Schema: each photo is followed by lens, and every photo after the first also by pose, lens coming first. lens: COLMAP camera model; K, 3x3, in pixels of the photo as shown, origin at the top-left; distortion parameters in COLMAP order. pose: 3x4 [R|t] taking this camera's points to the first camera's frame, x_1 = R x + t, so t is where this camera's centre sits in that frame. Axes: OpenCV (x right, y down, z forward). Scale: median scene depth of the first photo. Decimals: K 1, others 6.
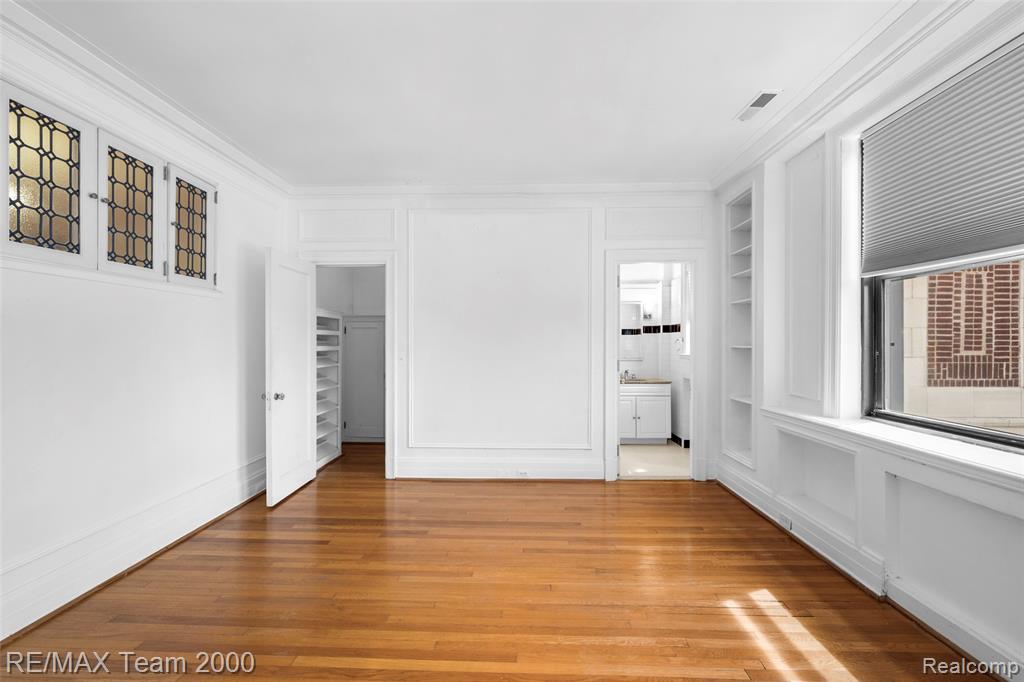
lens RADIAL K [[412.5, 0, 512.3], [0, 412.5, 344.8], [0, 0, 1]] dist [-0.000286, -0.000182]
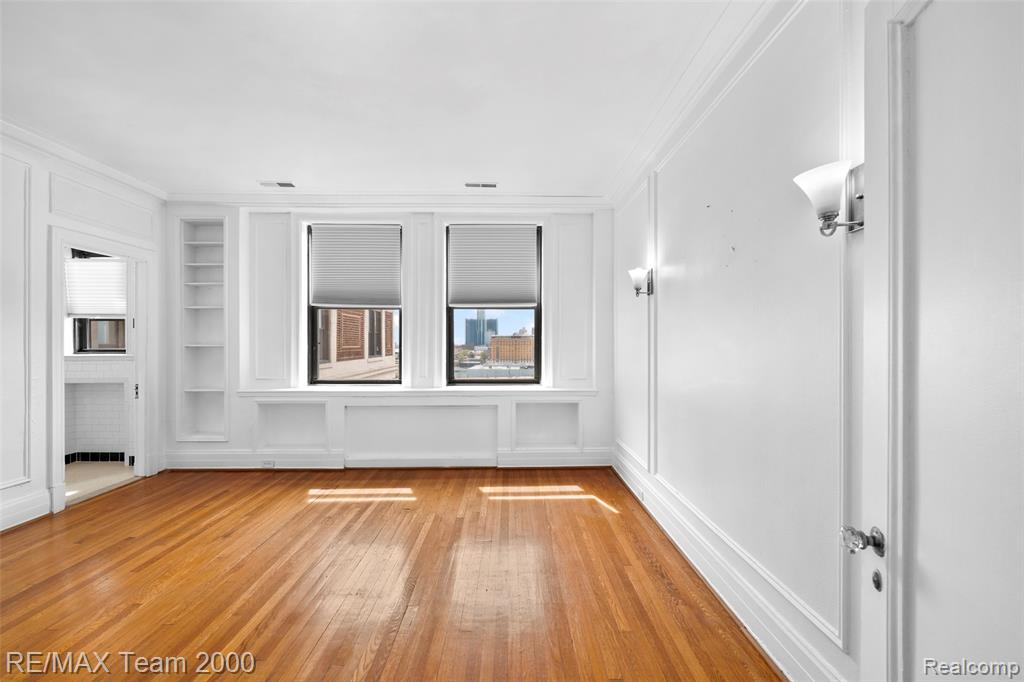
lens RADIAL K [[412.5, 0, 512.3], [0, 412.5, 344.8], [0, 0, 1]] dist [-0.000286, -0.000182]
pose [[-0.049617, -0.003759, 0.998761, -0.916537], [0.003613, 0.999986, 0.003943, 0.001853], [-0.998762, 0.003804, -0.049603, 0.218091]]
